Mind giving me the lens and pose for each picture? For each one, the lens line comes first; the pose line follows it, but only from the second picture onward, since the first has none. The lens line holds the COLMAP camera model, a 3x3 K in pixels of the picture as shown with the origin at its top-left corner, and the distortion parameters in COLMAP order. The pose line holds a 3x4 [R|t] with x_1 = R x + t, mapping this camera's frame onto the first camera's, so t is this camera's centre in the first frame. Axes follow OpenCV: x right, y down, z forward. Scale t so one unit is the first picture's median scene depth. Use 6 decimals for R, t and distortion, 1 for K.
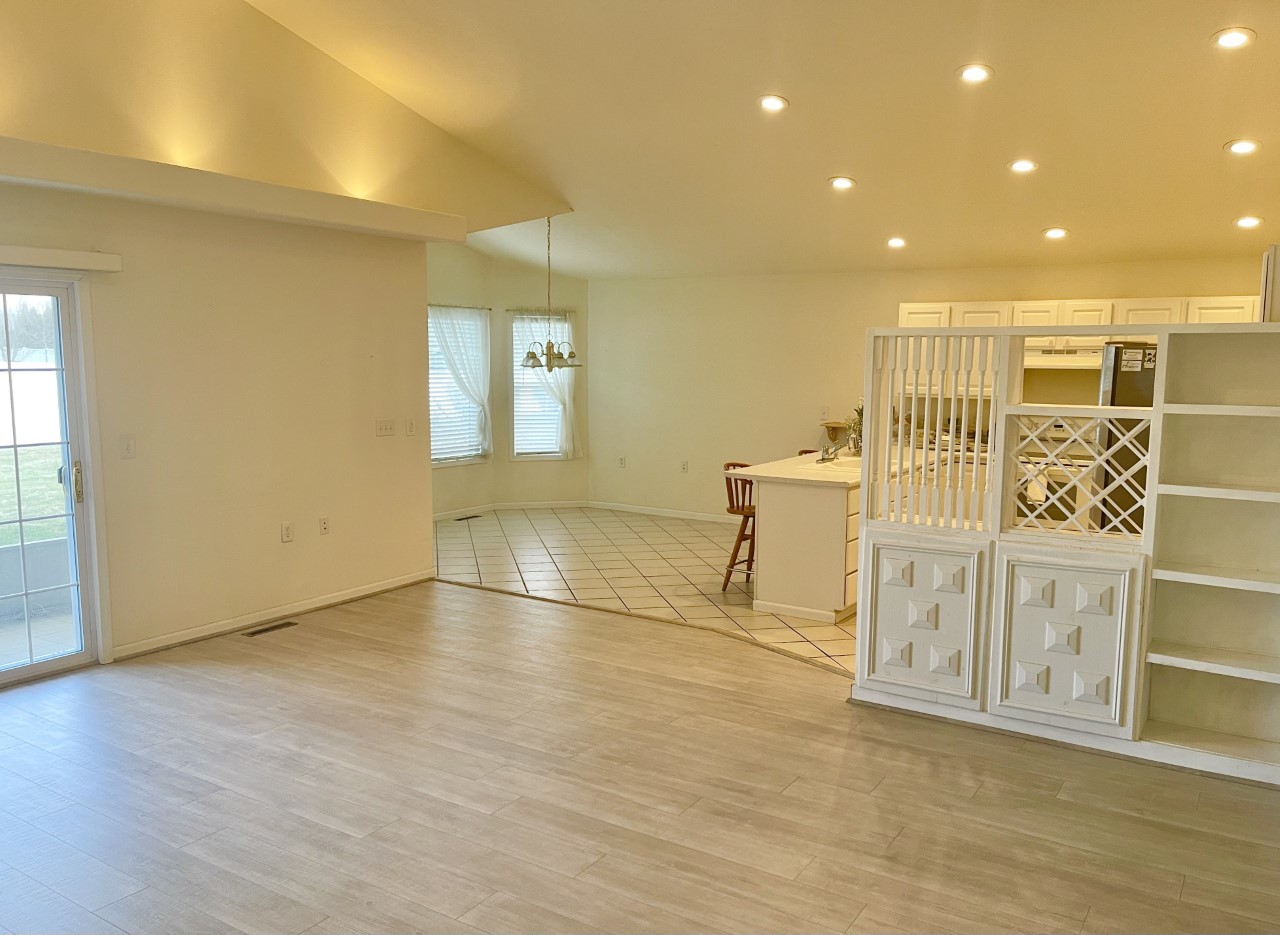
lens RADIAL K [[1000.7, 0, 649.0], [0, 1000.7, 475.2], [0, 0, 1]] dist [0.017293, 0.004387]
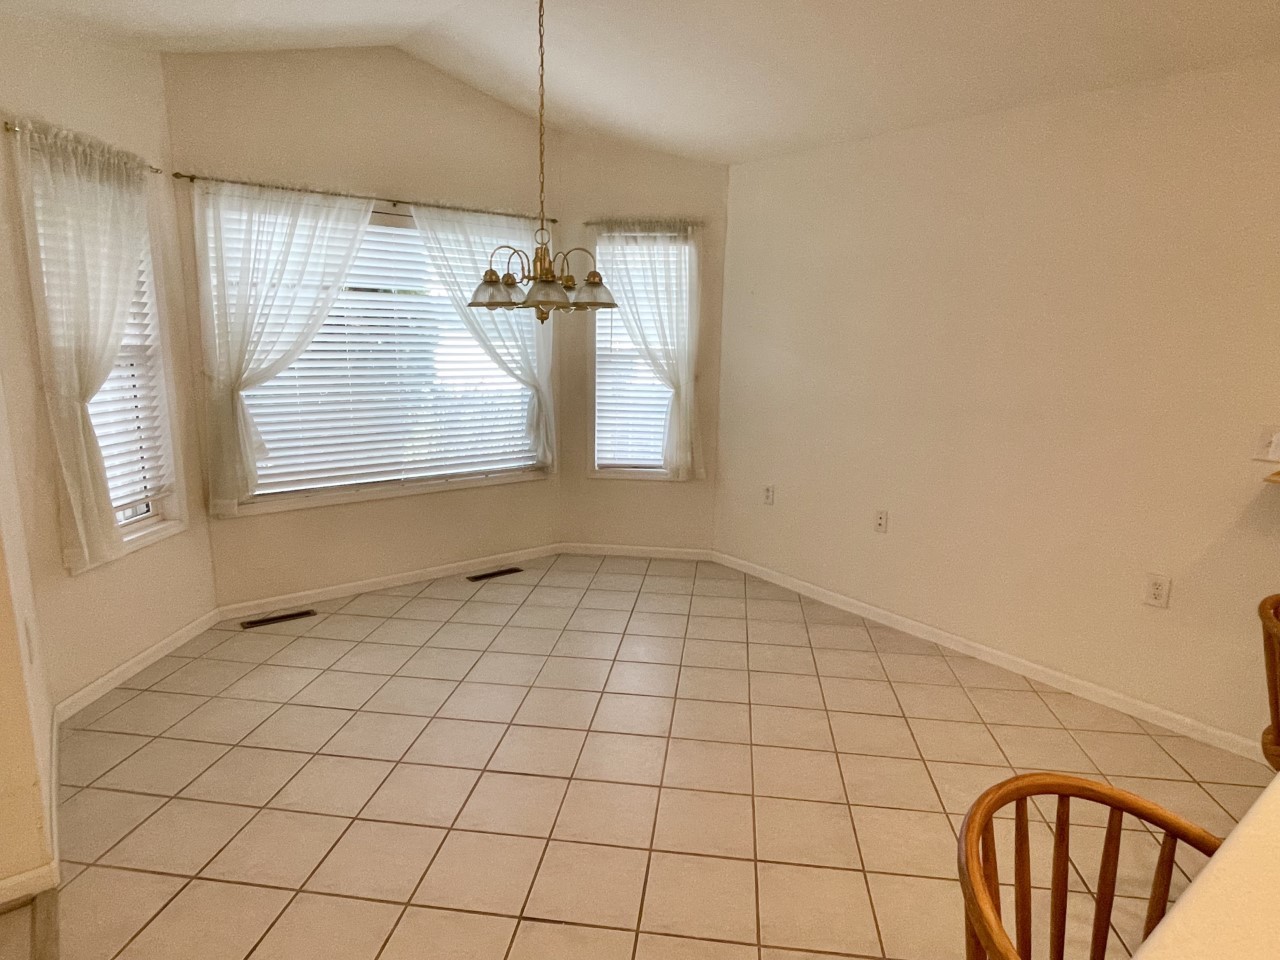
lens RADIAL K [[767.8, 0, 641.2], [0, 767.8, 486.4], [0, 0, 1]] dist [0.019743, -0.006857]
pose [[0.948595, 0.070015, -0.308651, 0.039840], [-0.046215, 0.995413, 0.083765, -0.051561], [0.313100, -0.065195, 0.947480, 0.583711]]
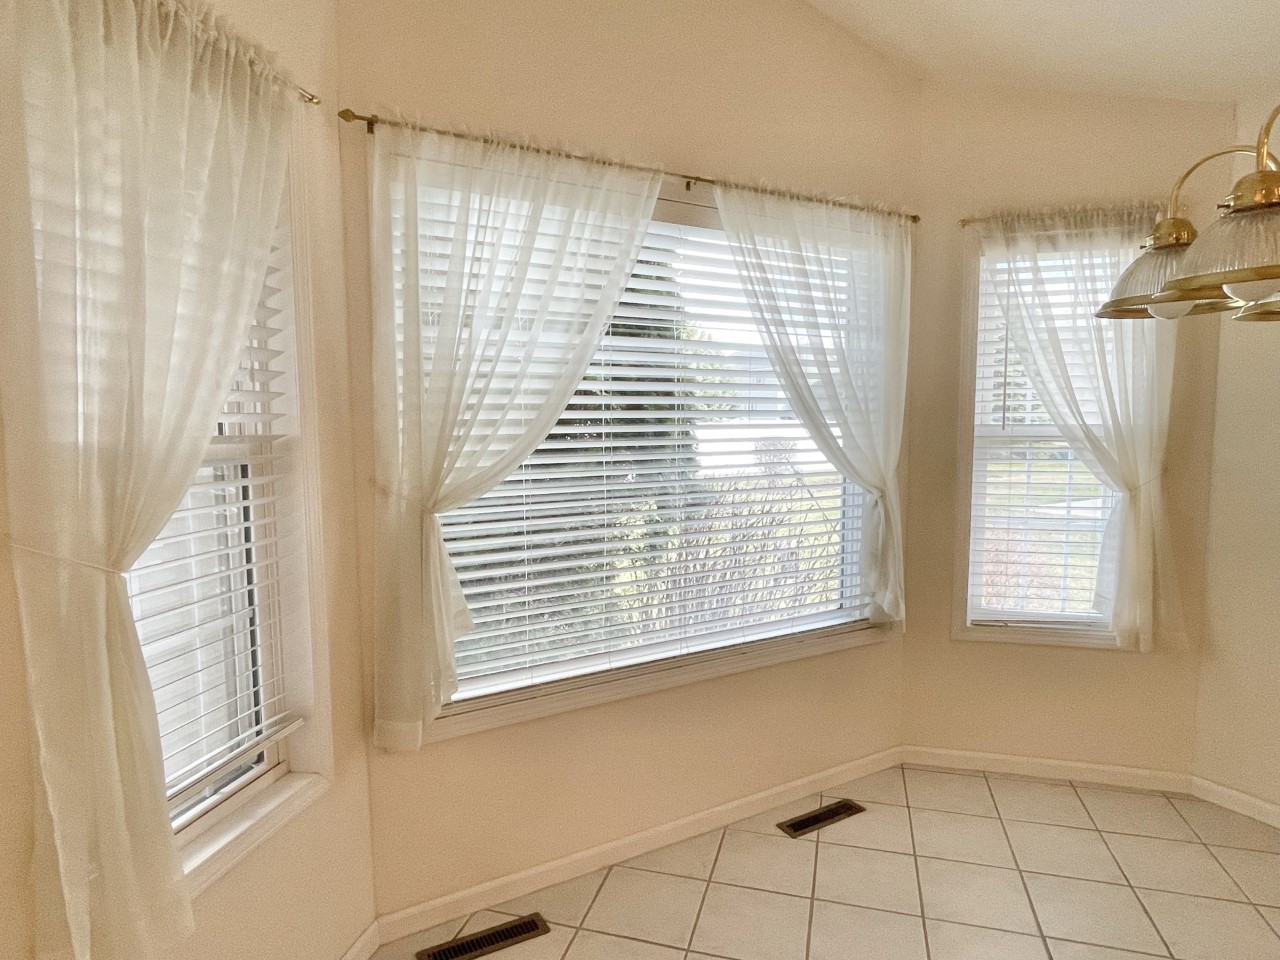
lens RADIAL K [[767.8, 0, 644.8], [0, 767.8, 493.5], [0, 0, 1]] dist [0.019743, -0.006857]
pose [[0.886939, 0.034750, -0.460578, -0.114493], [-0.041919, 0.999107, -0.005342, -0.063334], [0.459980, 0.024045, 0.887603, 0.720016]]
